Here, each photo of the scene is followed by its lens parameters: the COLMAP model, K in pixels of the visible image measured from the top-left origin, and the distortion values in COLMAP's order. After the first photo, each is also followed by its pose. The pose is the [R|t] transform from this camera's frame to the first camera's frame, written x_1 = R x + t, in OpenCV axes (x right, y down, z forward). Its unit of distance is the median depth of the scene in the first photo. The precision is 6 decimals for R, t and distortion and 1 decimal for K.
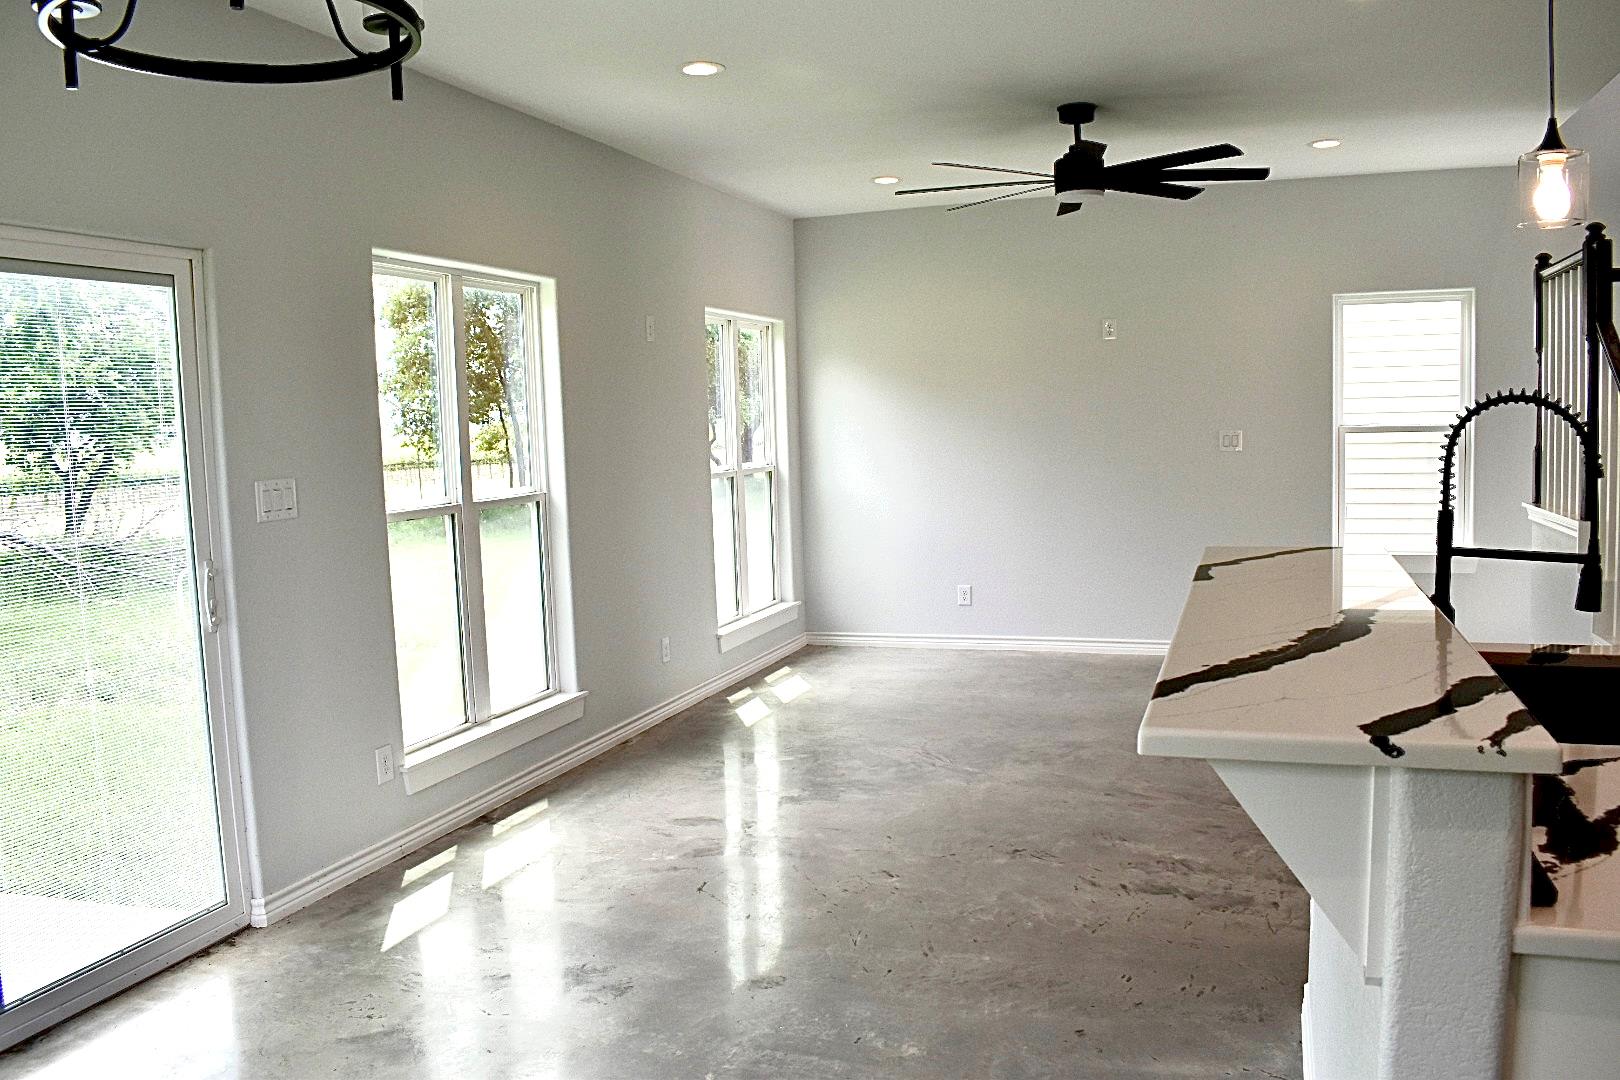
lens RADIAL K [[1267.0, 0, 810.0], [0, 1267.0, 540.0], [0, 0, 1]] dist [-0.090351, 0.009449]
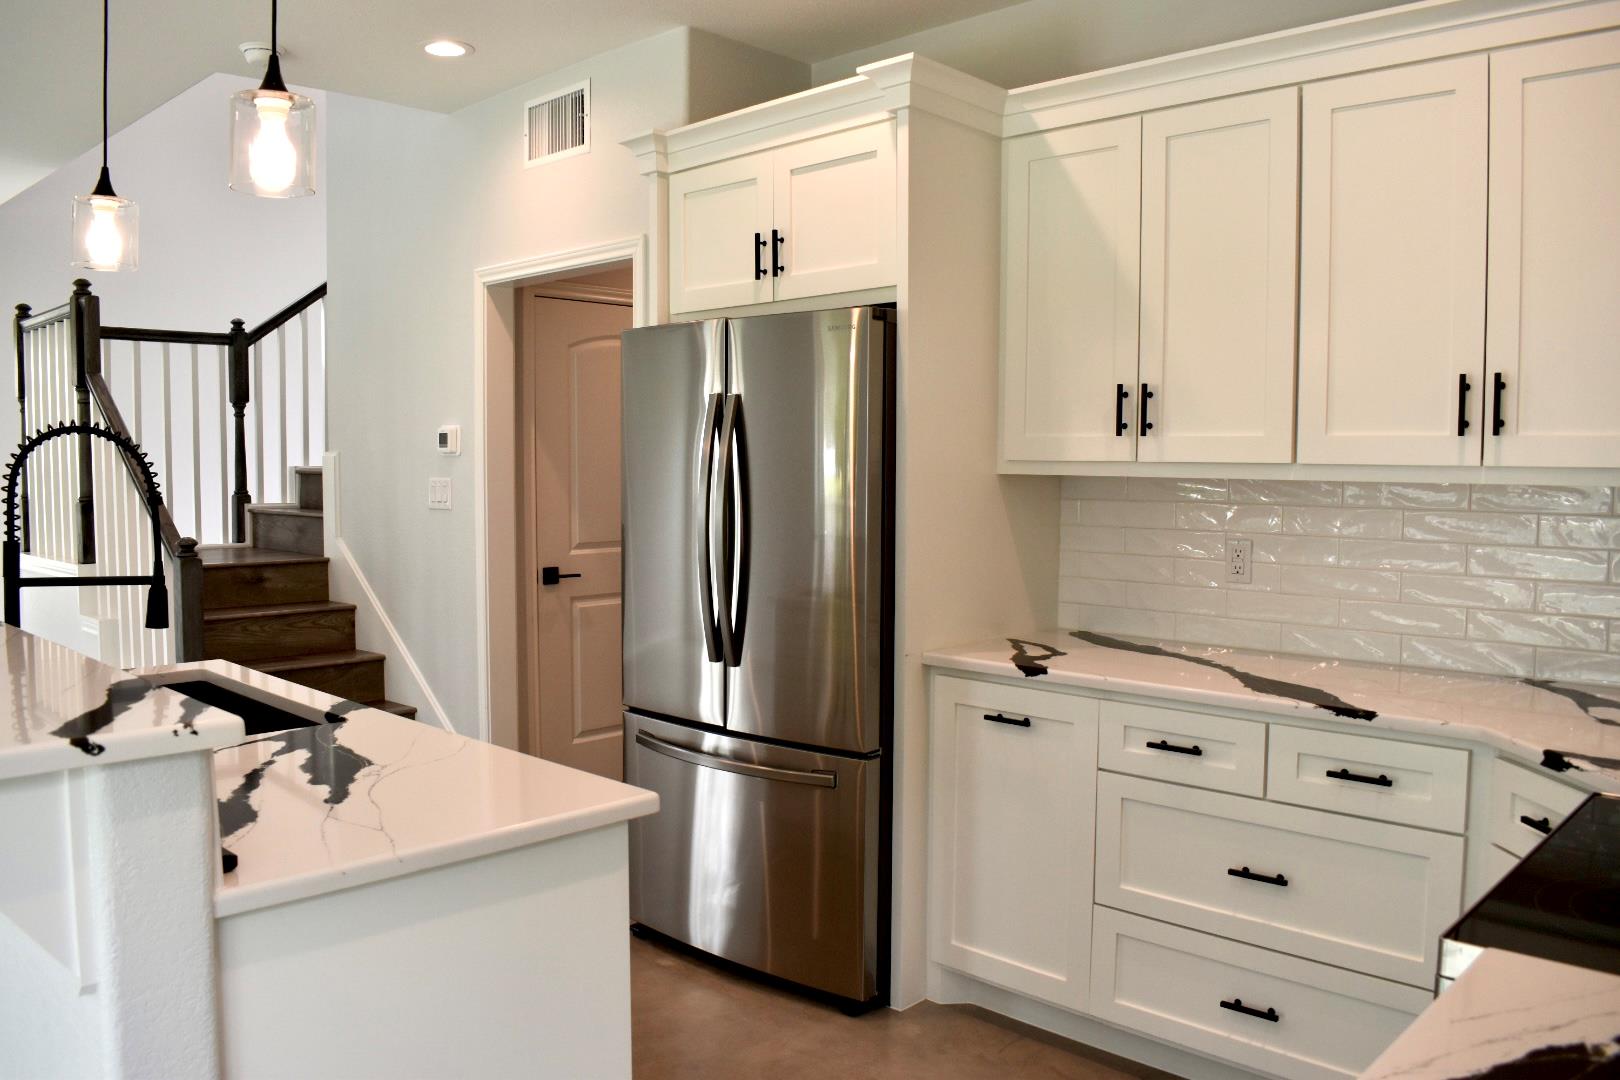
lens RADIAL K [[1254.1, 0, 810.0], [0, 1254.1, 540.0], [0, 0, 1]] dist [-0.097080, 0.012500]
pose [[0.412963, -0.026614, 0.910359, -0.095744], [0.071593, 0.997428, -0.003317, 0.023877], [-0.907929, 0.066545, 0.413807, 0.026845]]
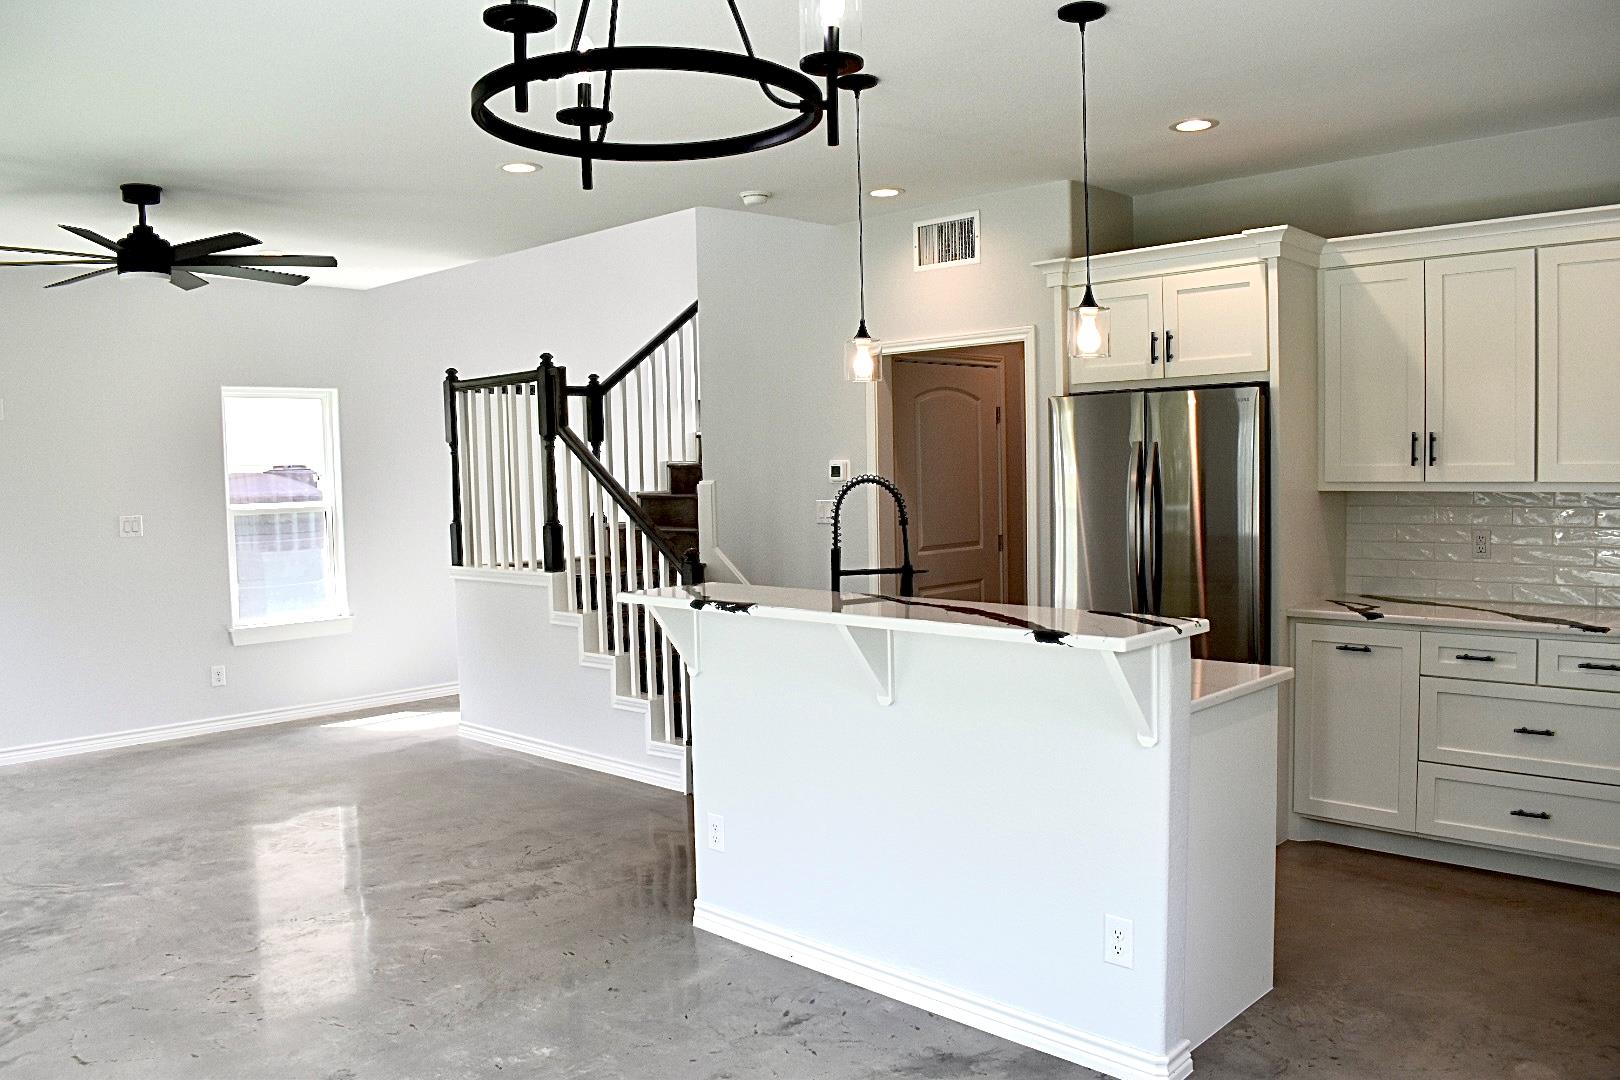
lens RADIAL K [[1254.1, 0, 810.0], [0, 1254.1, 540.0], [0, 0, 1]] dist [-0.097080, 0.012500]
pose [[0.414238, -0.034092, 0.909530, -1.016231], [0.097434, 0.995217, -0.007072, -0.027468], [-0.904938, 0.091548, 0.415578, 0.340498]]
